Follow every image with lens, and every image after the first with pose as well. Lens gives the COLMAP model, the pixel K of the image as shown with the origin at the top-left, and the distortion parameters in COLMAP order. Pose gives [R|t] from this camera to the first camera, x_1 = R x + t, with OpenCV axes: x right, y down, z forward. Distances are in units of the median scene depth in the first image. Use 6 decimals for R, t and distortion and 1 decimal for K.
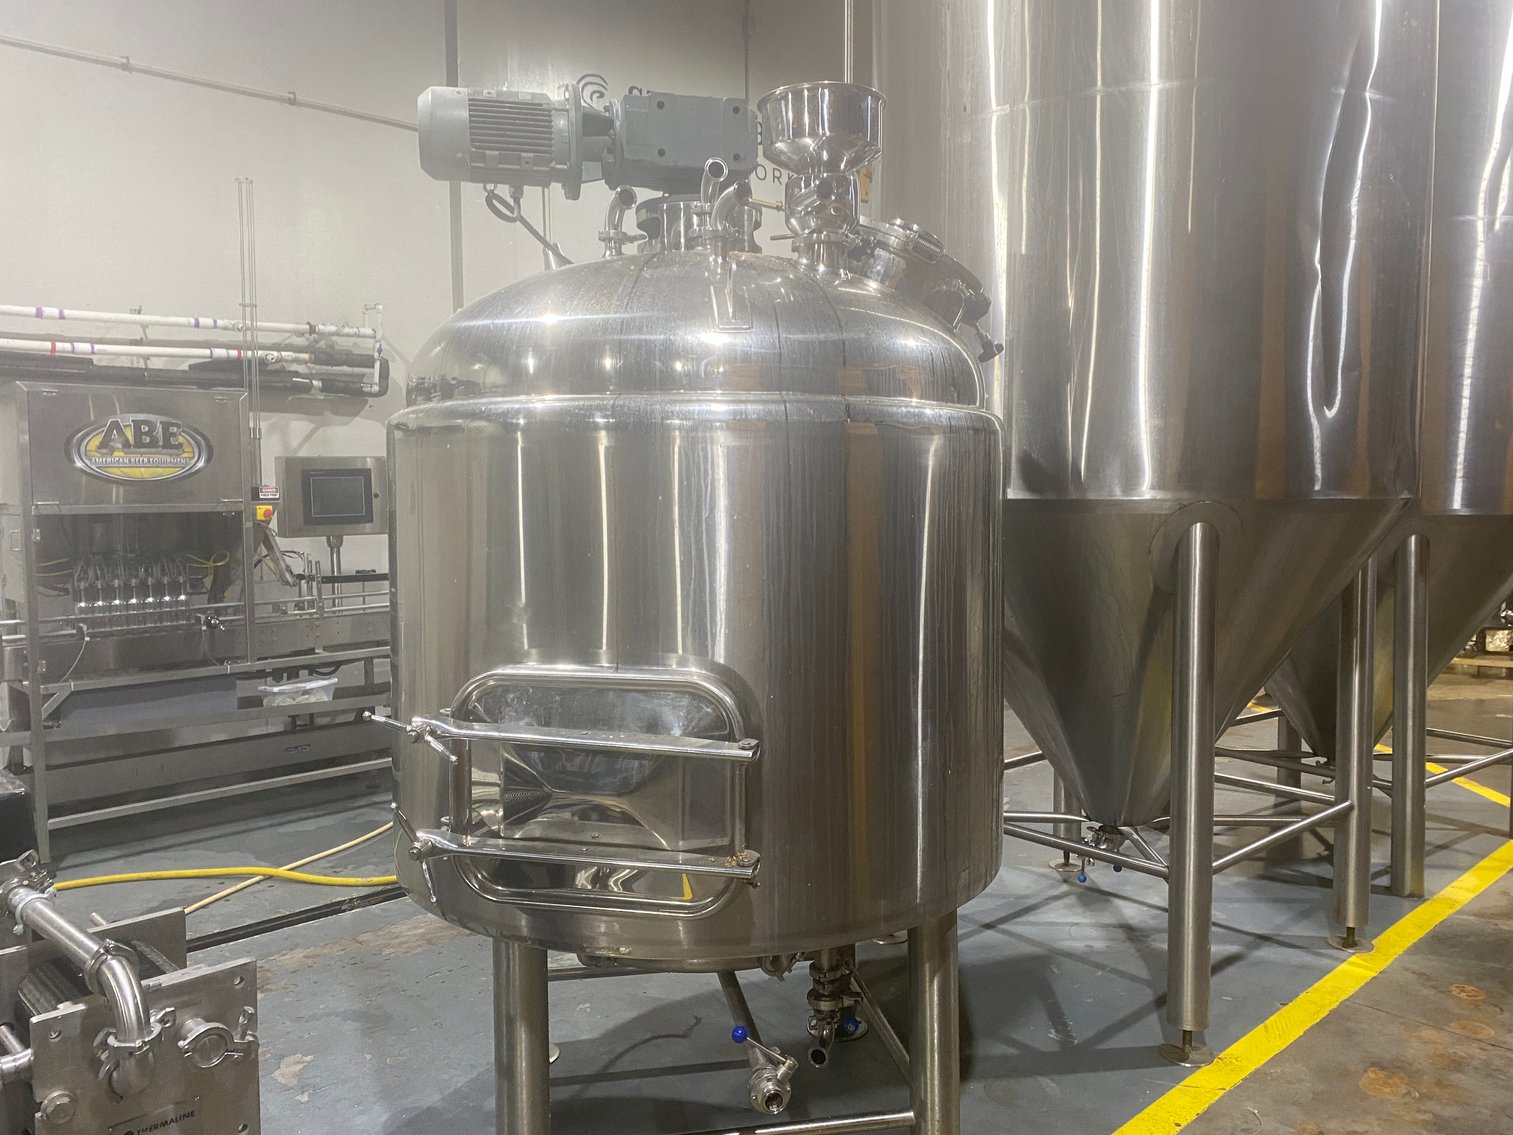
lens RADIAL K [[1146.6, 0, 763.6], [0, 1146.6, 555.8], [0, 0, 1]] dist [0.004631, 0.005009]
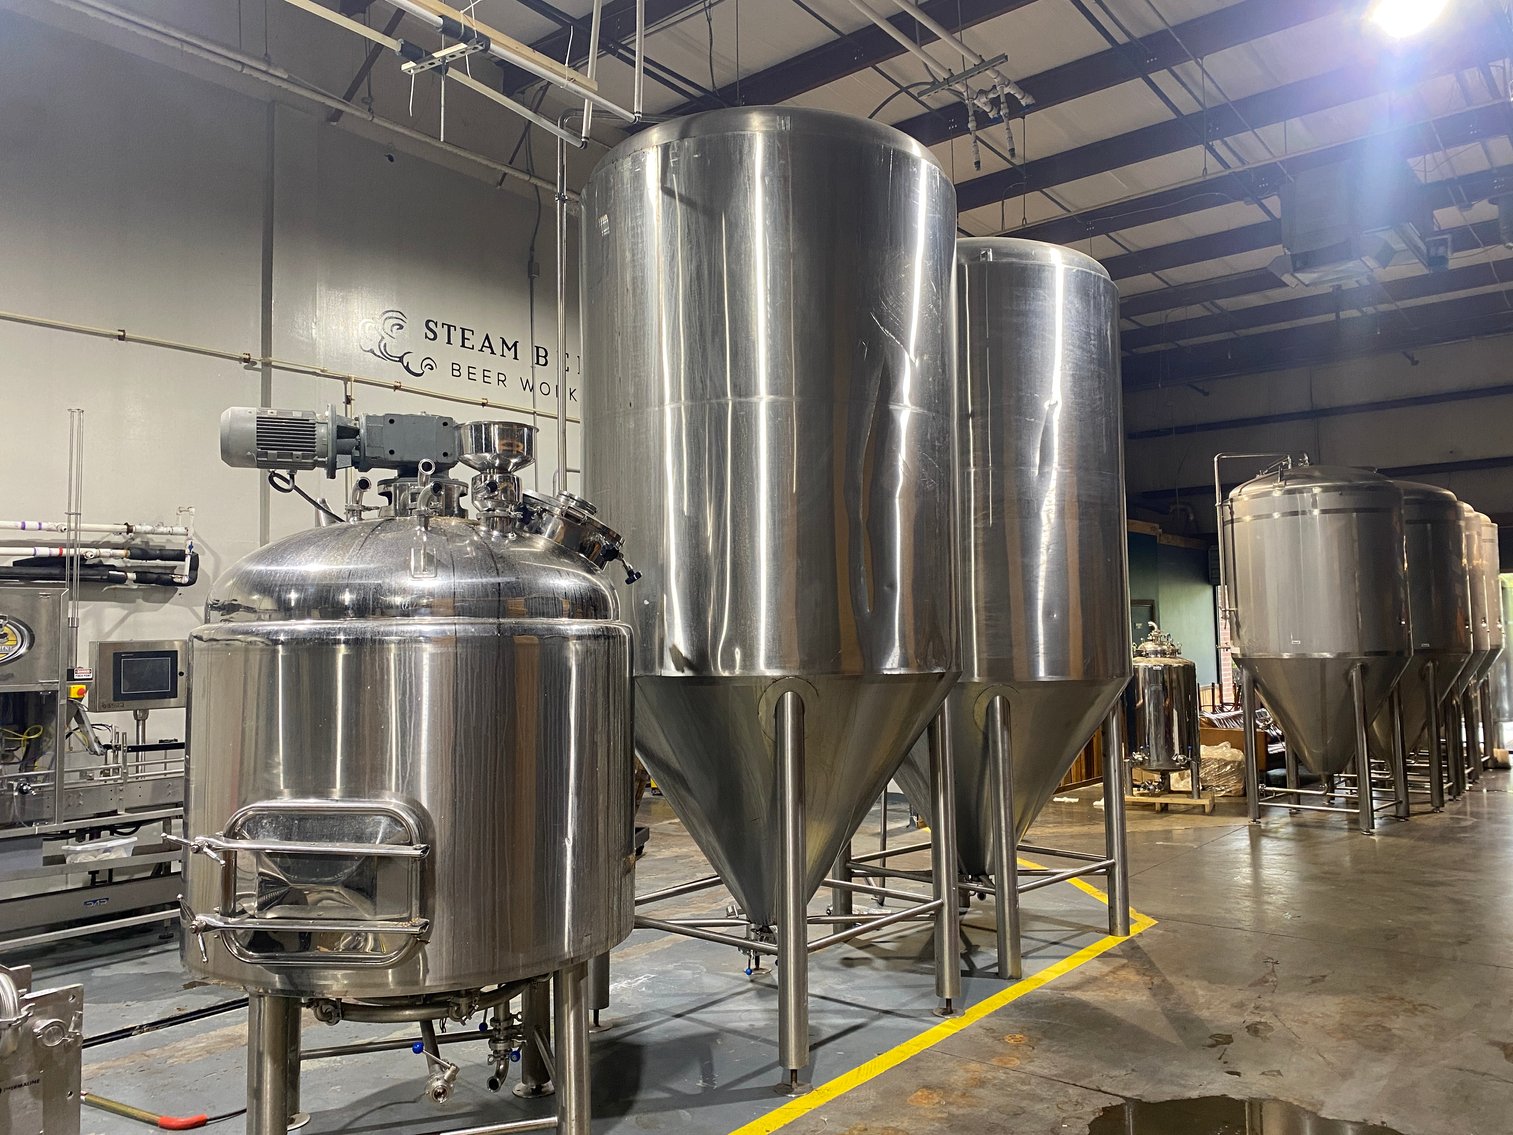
lens RADIAL K [[1146.6, 0, 752.6], [0, 1146.6, 569.1], [0, 0, 1]] dist [0.004631, 0.005009]
pose [[0.991126, 0.000554, 0.132927, 0.115381], [0.016289, 0.991949, -0.125590, -0.004246], [-0.131926, 0.126640, 0.983137, -0.331050]]
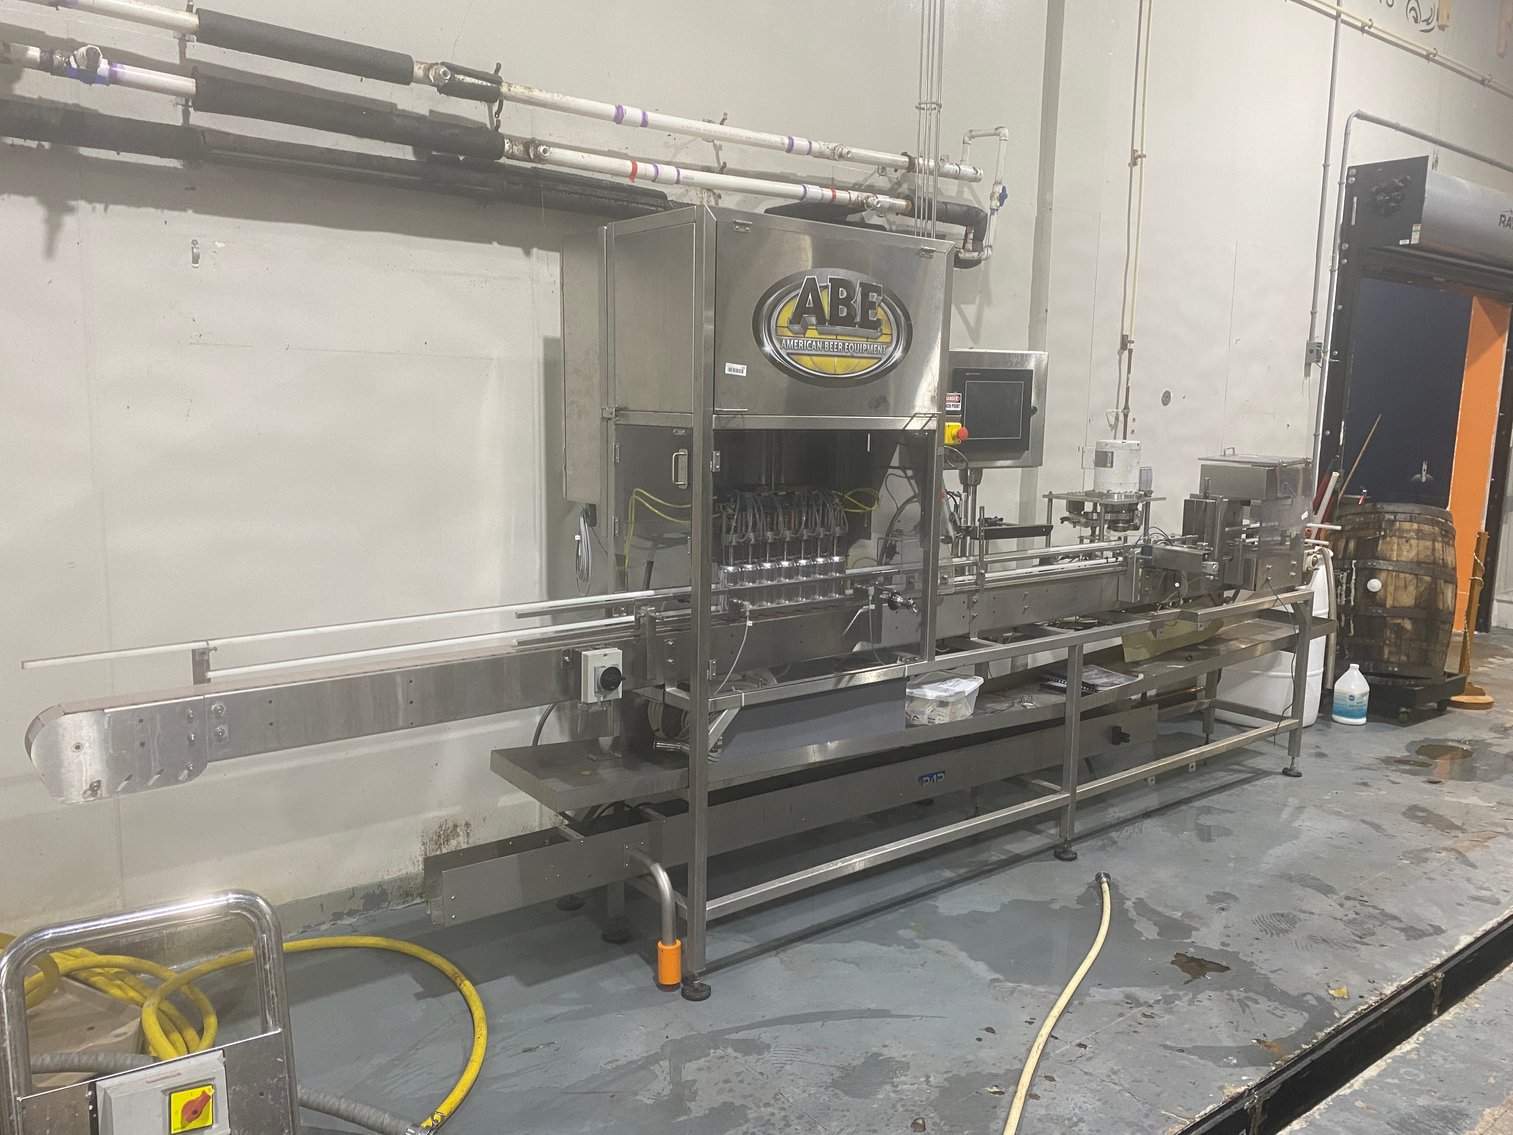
lens RADIAL K [[1146.6, 0, 752.2], [0, 1146.6, 574.0], [0, 0, 1]] dist [0.004631, 0.005009]
pose [[0.996019, 0.044213, -0.077408, -0.666794], [-0.037312, 0.995384, 0.088424, -0.015142], [0.080960, -0.085183, 0.993071, 0.452833]]
